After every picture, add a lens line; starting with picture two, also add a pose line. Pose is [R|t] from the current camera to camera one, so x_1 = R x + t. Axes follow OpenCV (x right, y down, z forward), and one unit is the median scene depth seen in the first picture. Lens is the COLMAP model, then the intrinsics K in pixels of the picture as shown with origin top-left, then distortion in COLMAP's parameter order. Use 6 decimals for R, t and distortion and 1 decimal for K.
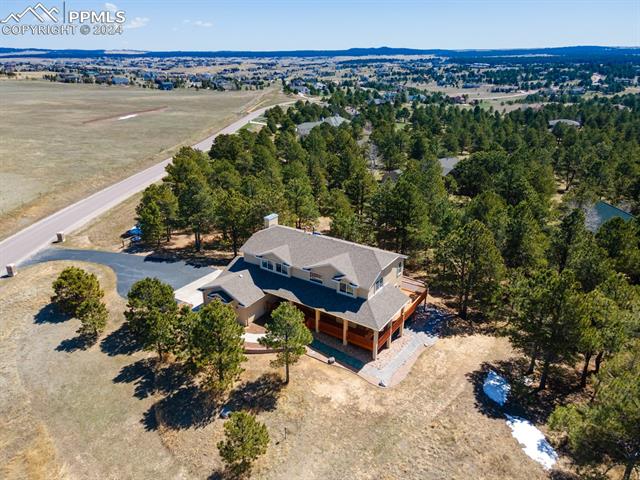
lens RADIAL K [[457.9, 0, 321.4], [0, 457.9, 243.4], [0, 0, 1]] dist [0.052567, 0.003716]
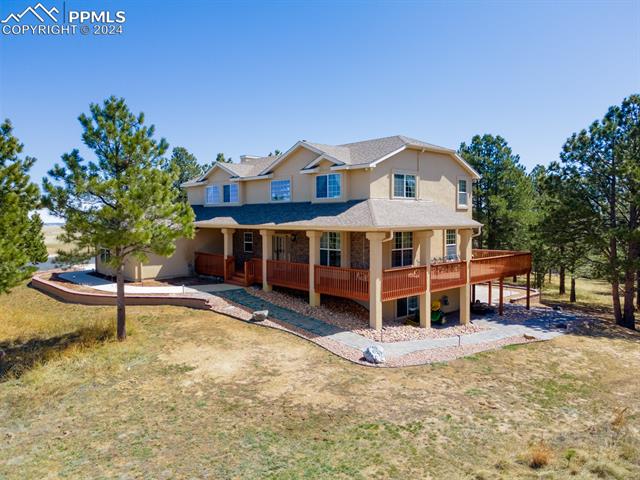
lens RADIAL K [[457.9, 0, 321.3], [0, 457.9, 238.2], [0, 0, 1]] dist [0.052567, 0.003716]
pose [[0.972045, -0.000217, -0.234793, 0.170670], [-0.078865, 0.941599, -0.327371, 0.328280], [0.221152, 0.336736, 0.915260, 0.654477]]
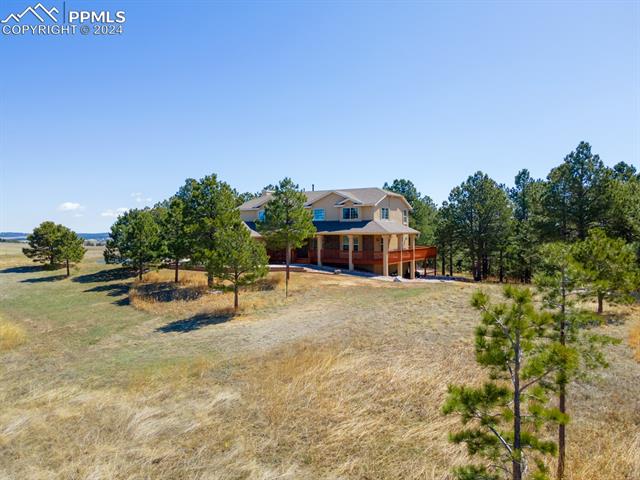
lens RADIAL K [[457.9, 0, 317.7], [0, 457.9, 236.0], [0, 0, 1]] dist [0.052567, 0.003716]
pose [[0.999821, -0.011740, 0.014823, -0.028383], [0.016369, 0.929833, -0.367617, 0.530755], [-0.009467, 0.367794, 0.929859, 0.165835]]
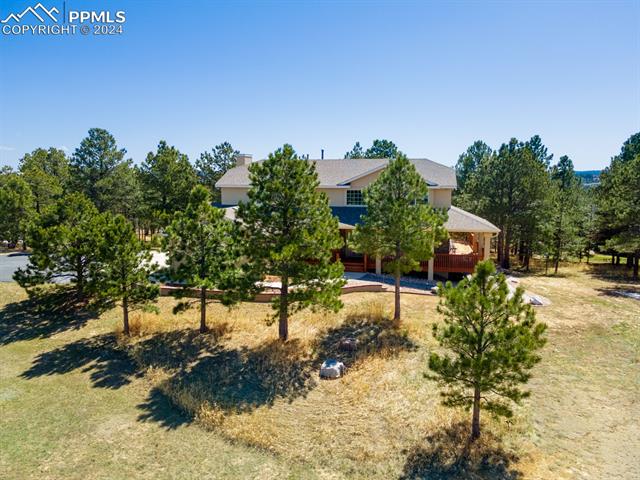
lens RADIAL K [[457.9, 0, 319.9], [0, 457.9, 240.3], [0, 0, 1]] dist [0.052567, 0.003716]
pose [[0.934549, -0.056900, 0.351256, -0.343419], [0.140957, 0.965577, -0.218616, 0.312817], [-0.326726, 0.253819, 0.910399, 0.496985]]
